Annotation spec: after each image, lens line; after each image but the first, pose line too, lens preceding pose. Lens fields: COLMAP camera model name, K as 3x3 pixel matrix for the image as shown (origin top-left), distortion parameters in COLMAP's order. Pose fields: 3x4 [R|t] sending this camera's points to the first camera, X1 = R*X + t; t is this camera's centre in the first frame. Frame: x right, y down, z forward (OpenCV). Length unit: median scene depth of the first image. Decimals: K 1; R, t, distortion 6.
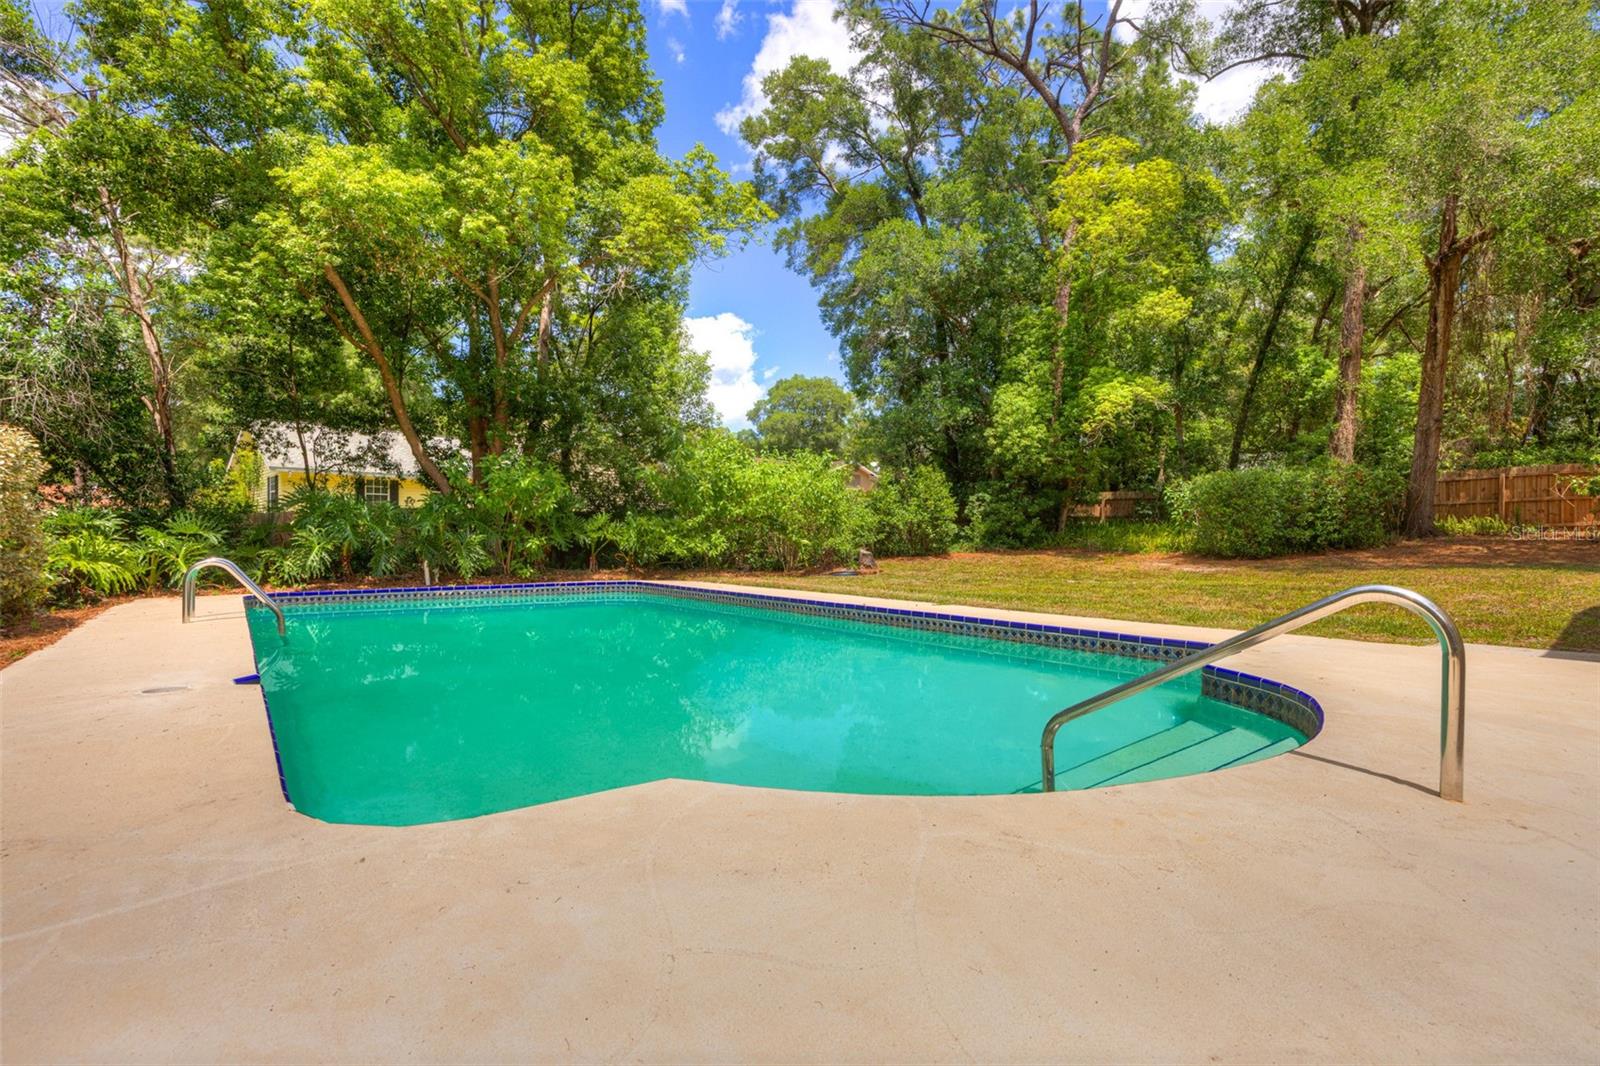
lens RADIAL K [[737.8, 0, 798.4], [0, 737.8, 535.4], [0, 0, 1]] dist [-0.015079, 0.000922]
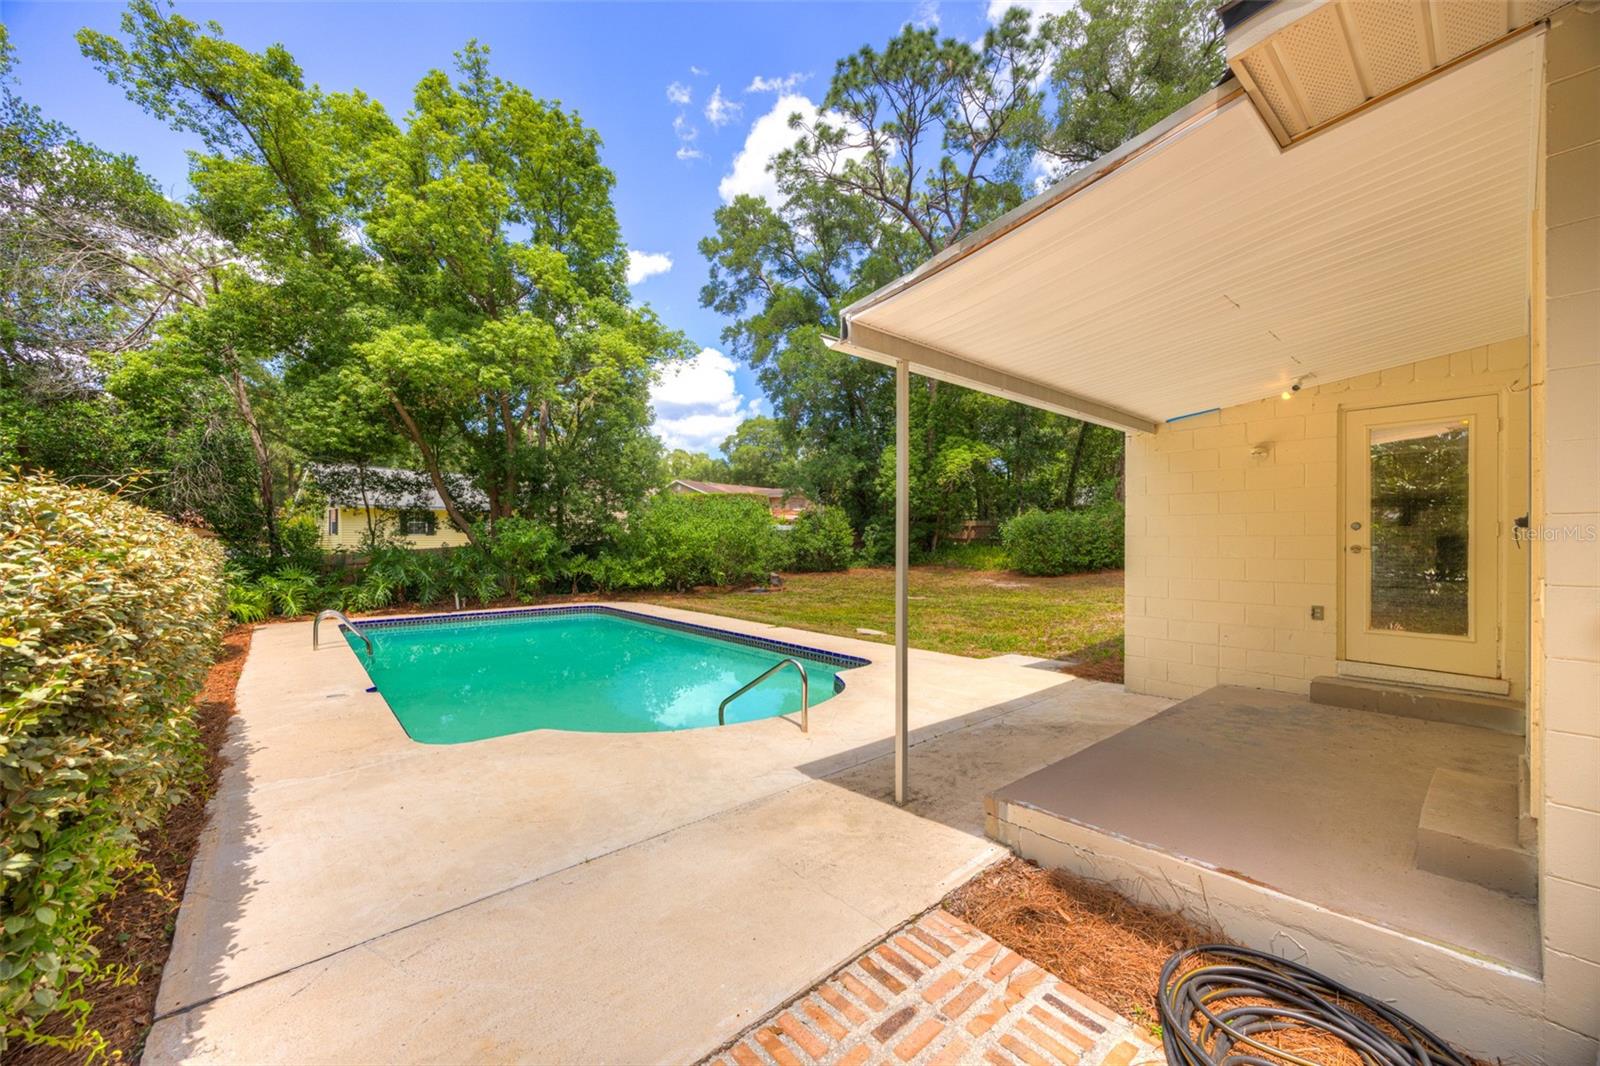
lens RADIAL K [[610.5, 0, 803.1], [0, 610.5, 536.6], [0, 0, 1]] dist [-0.003522, 0.000175]
pose [[0.998863, -0.002481, 0.047612, 0.068321], [0.002409, 0.999996, 0.001584, -0.039951], [-0.047615, -0.001468, 0.998865, -0.134723]]
